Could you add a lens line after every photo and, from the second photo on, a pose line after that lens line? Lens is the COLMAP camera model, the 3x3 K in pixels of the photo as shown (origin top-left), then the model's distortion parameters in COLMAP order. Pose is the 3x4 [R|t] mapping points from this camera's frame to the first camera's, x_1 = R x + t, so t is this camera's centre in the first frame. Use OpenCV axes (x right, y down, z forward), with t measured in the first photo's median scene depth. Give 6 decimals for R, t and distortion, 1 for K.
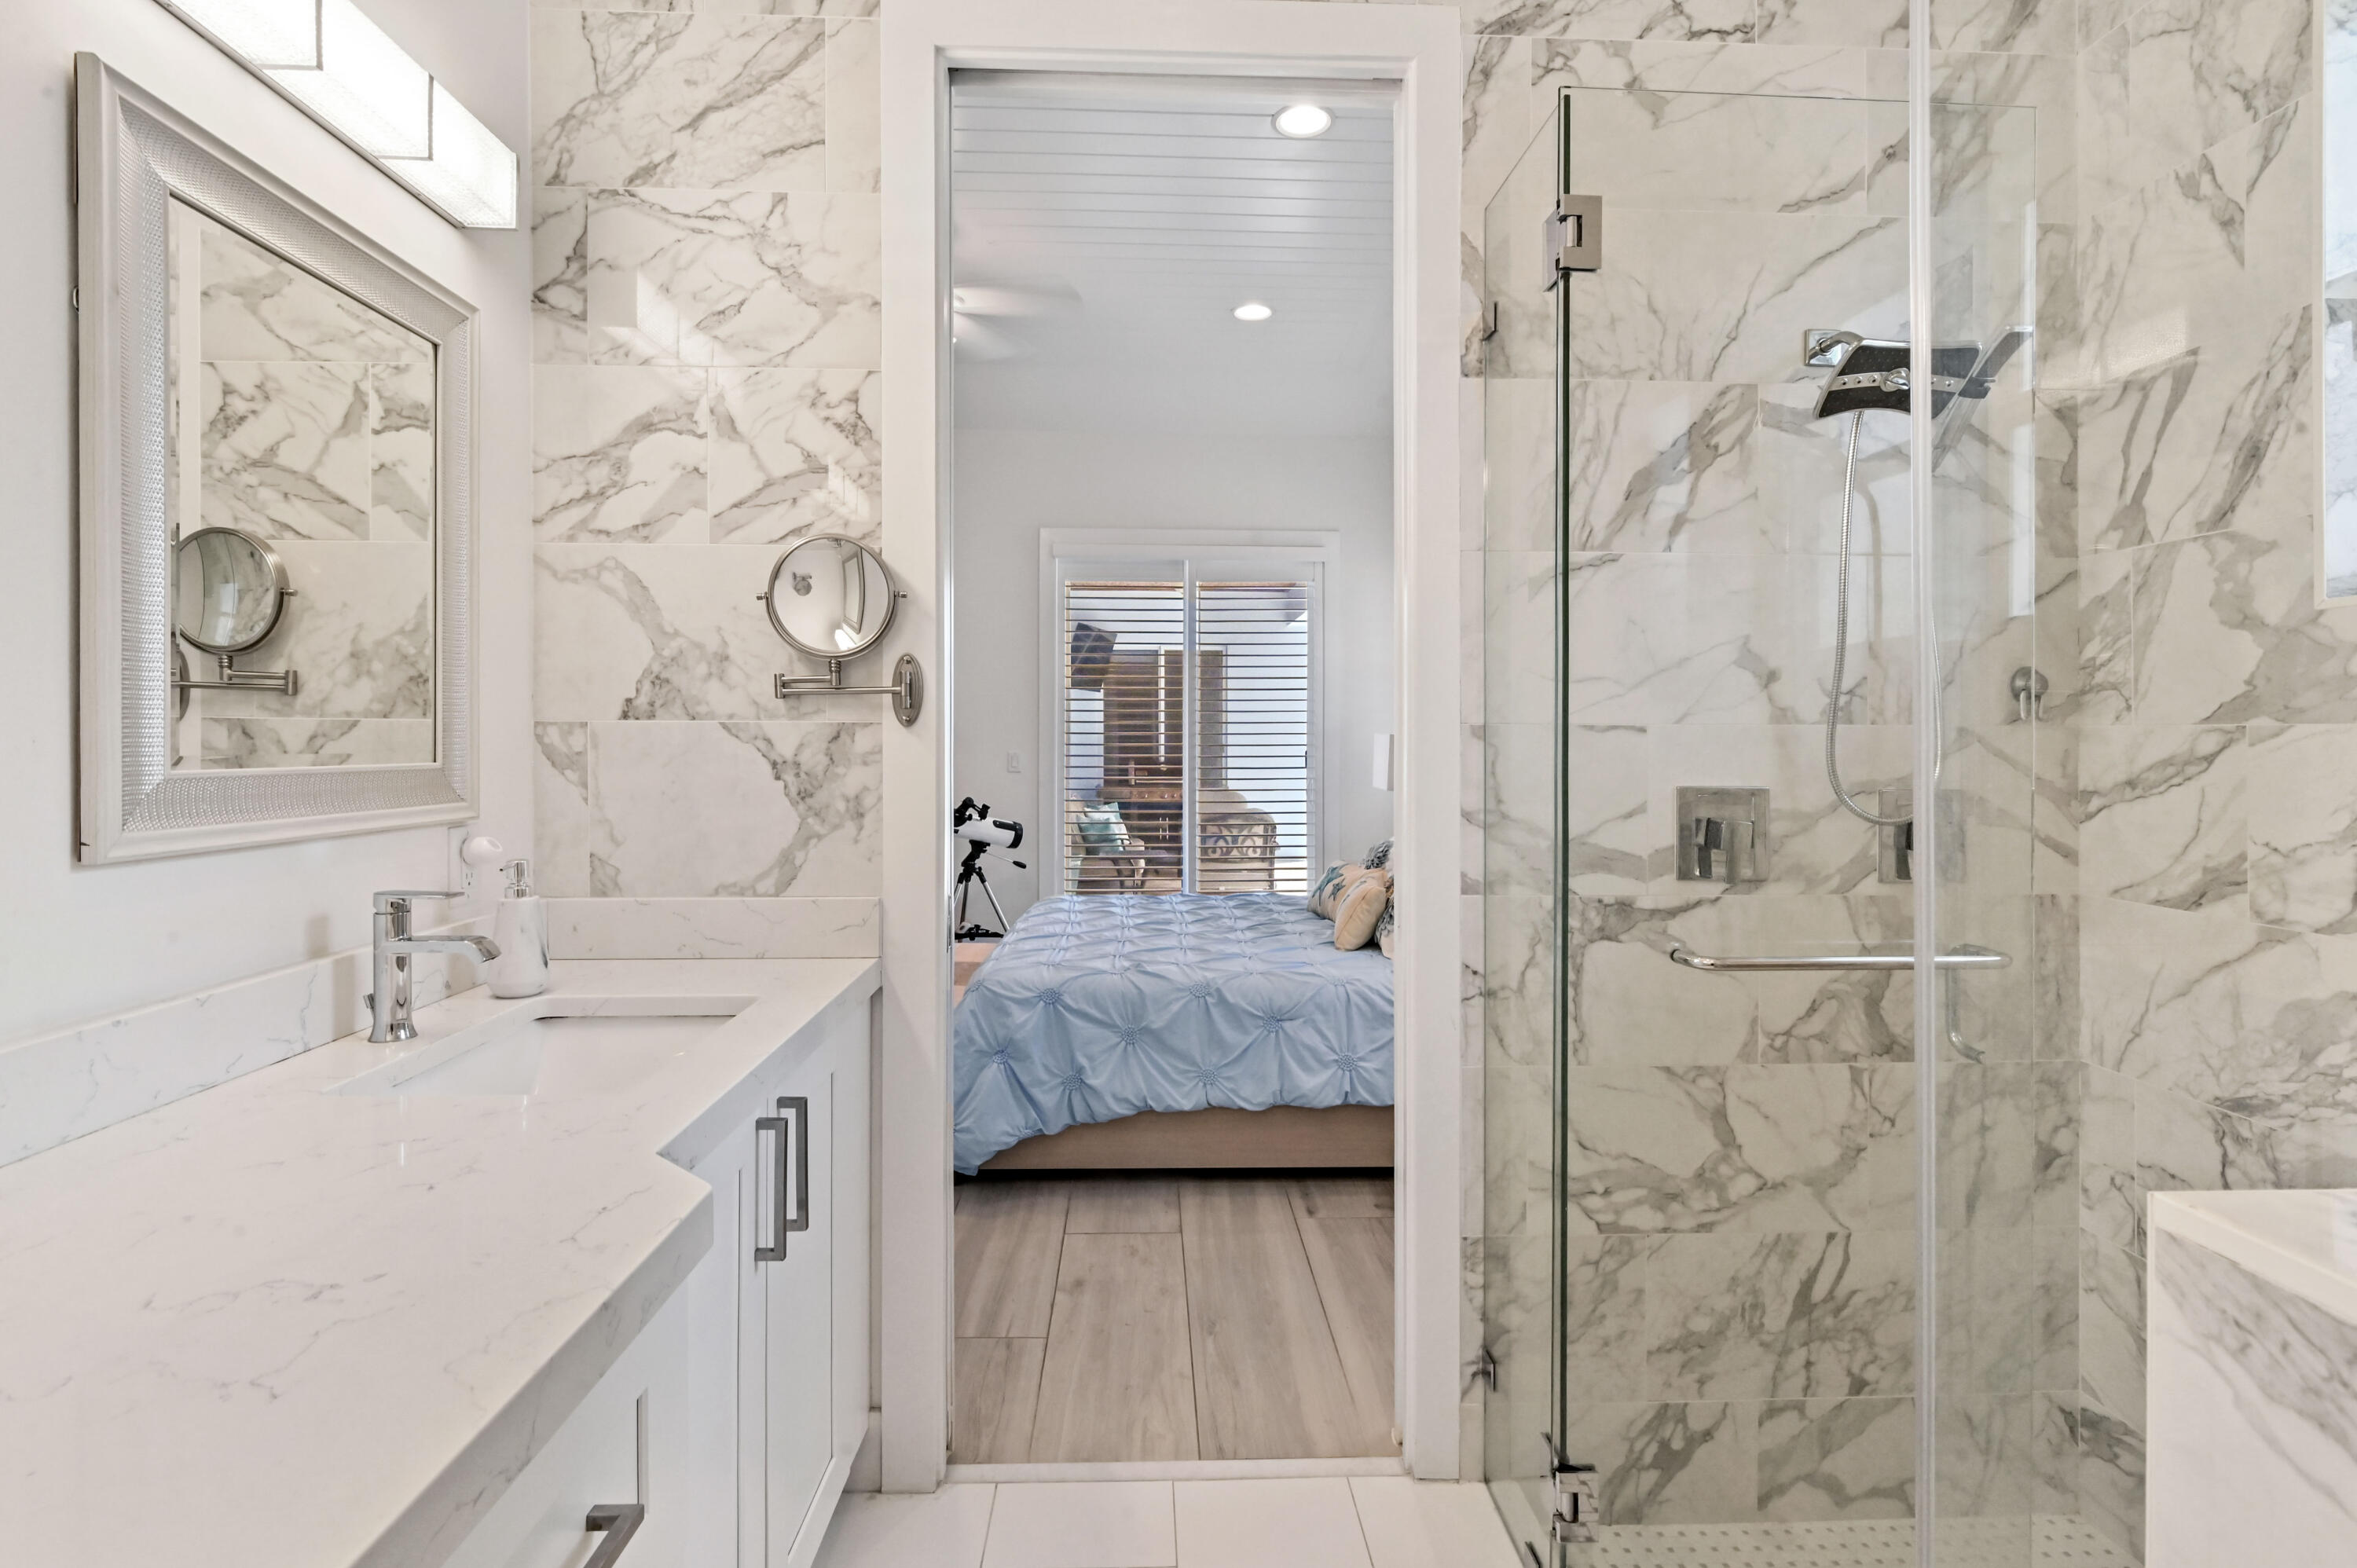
lens RADIAL K [[1095.2, 0, 1177.1], [0, 1095.2, 778.2], [0, 0, 1]] dist [-0.018240, 0.000917]
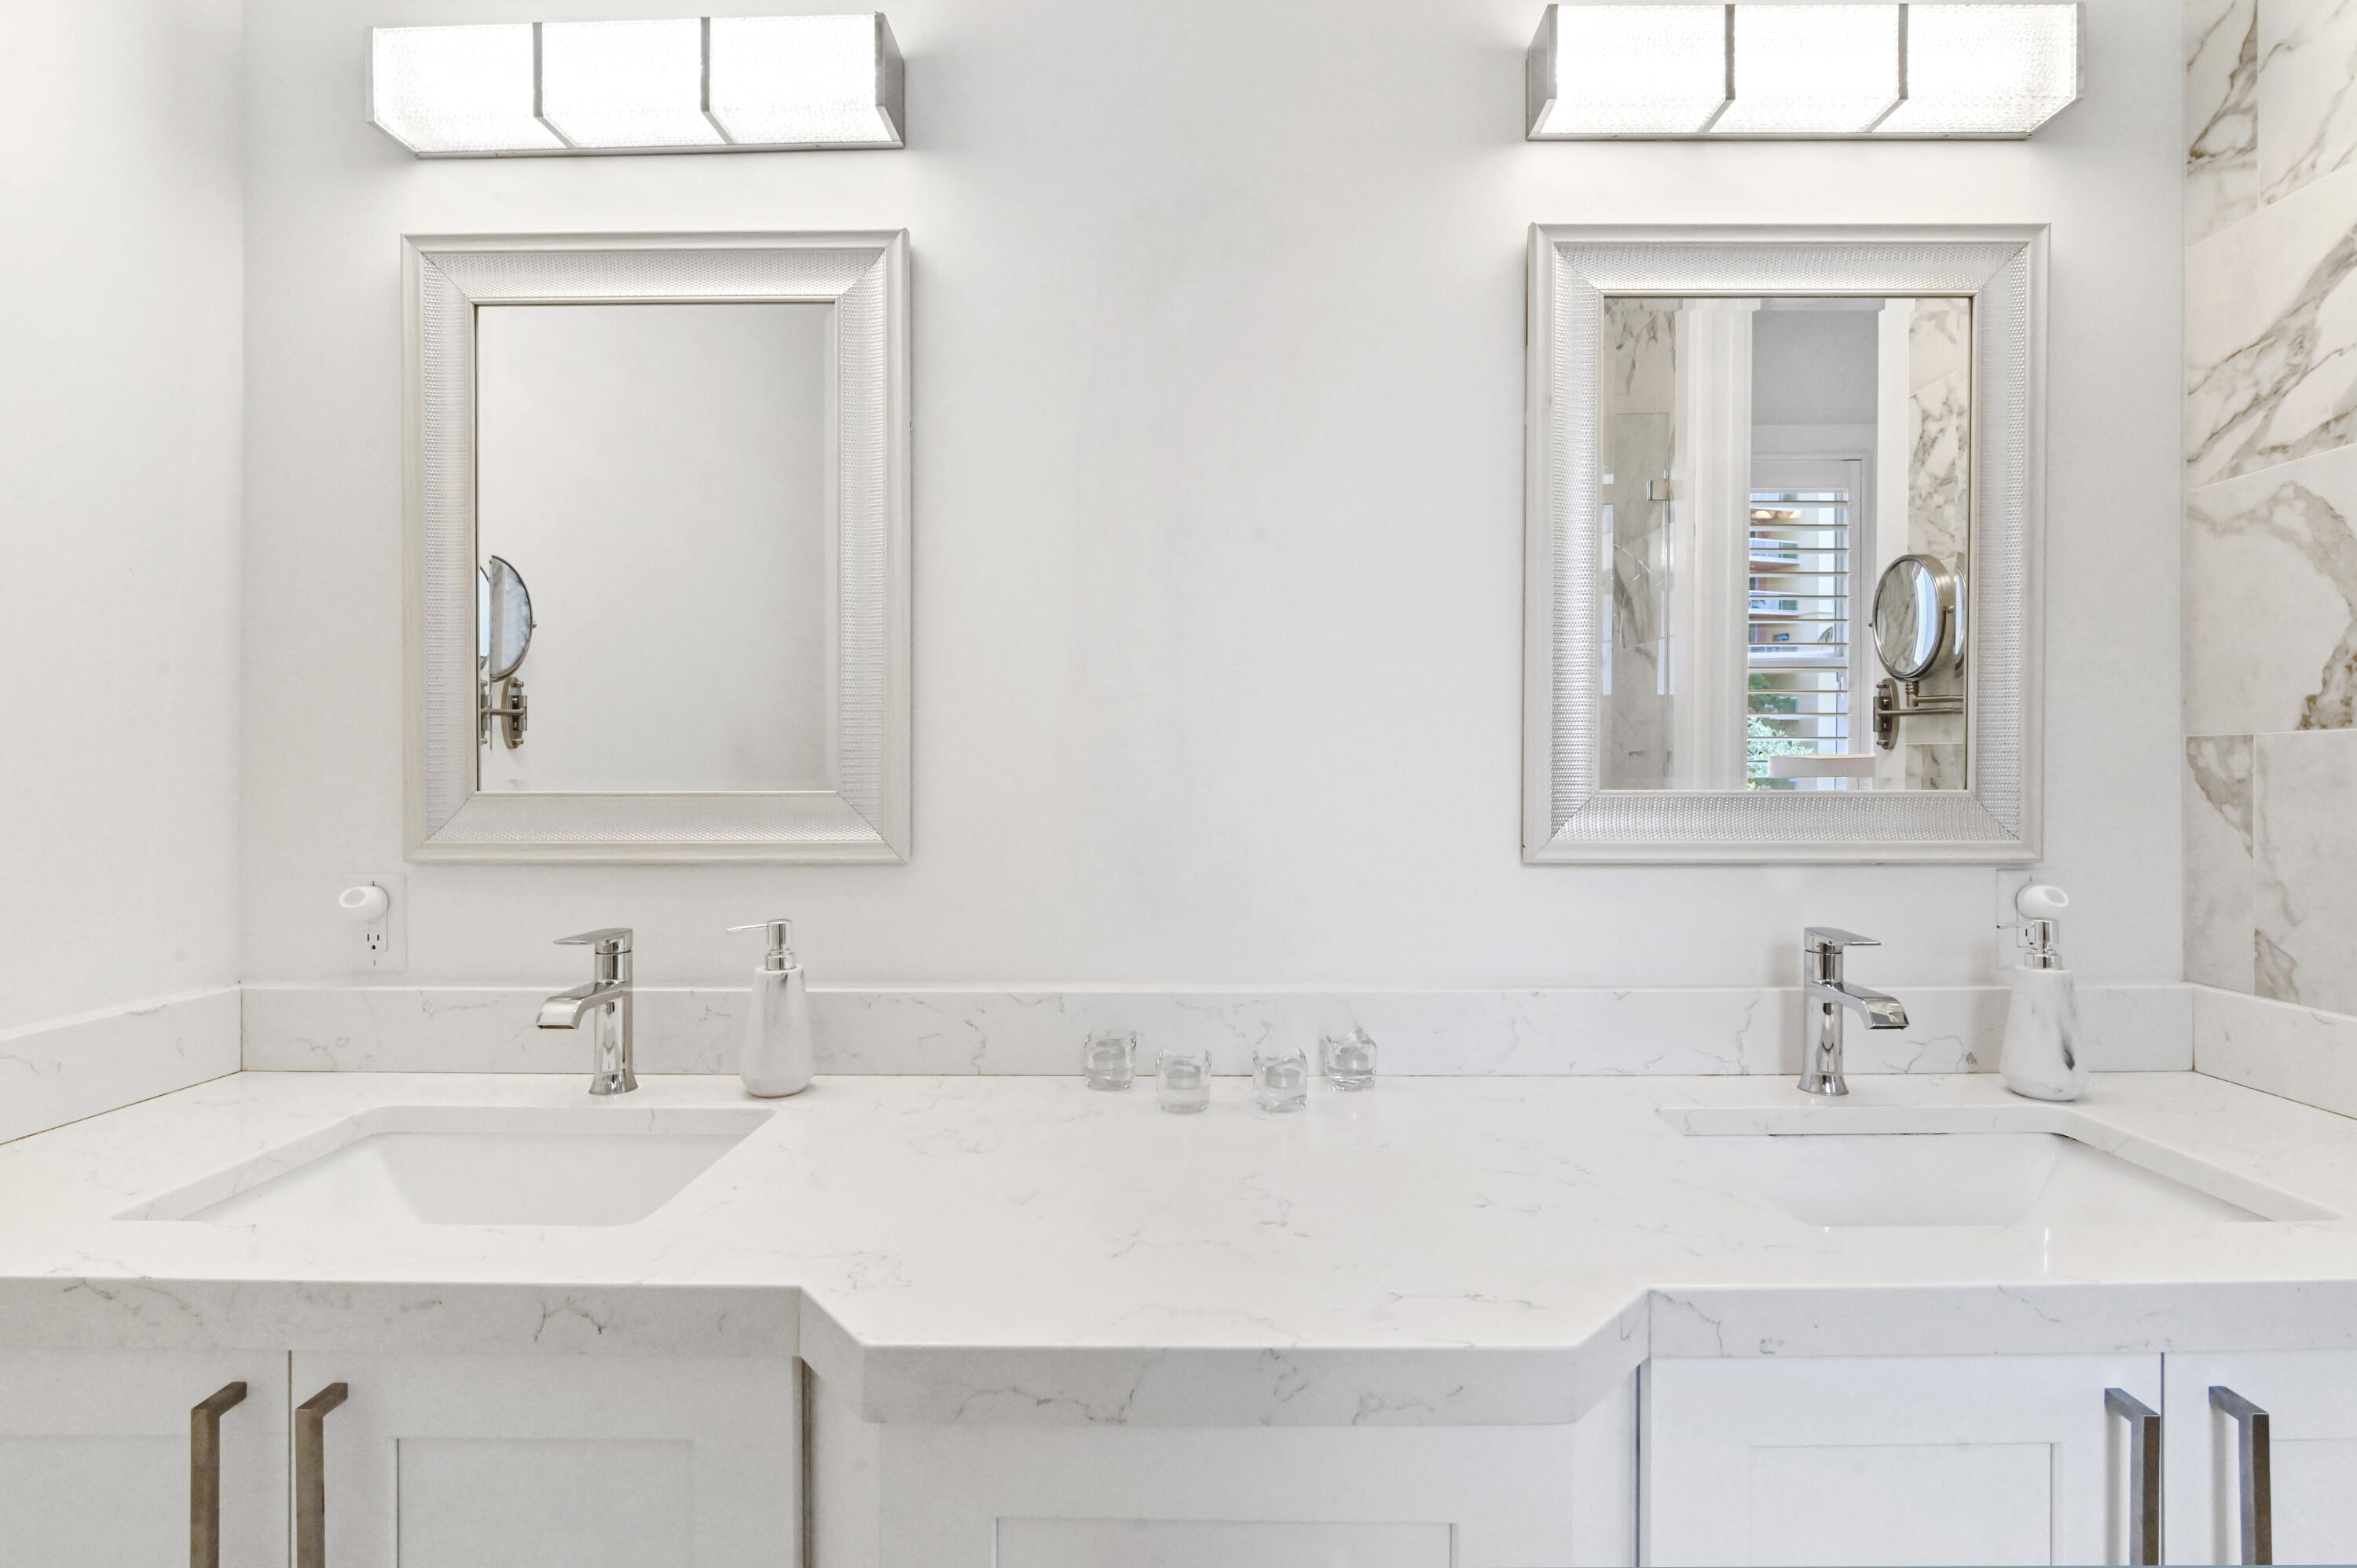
lens RADIAL K [[1095.2, 0, 1159.3], [0, 1095.2, 767.1], [0, 0, 1]] dist [-0.018240, 0.000917]
pose [[-0.053921, -0.007969, -0.998513, 0.162073], [-0.032414, 0.999455, -0.006226, -0.005422], [0.998019, 0.032030, -0.054150, 0.360046]]
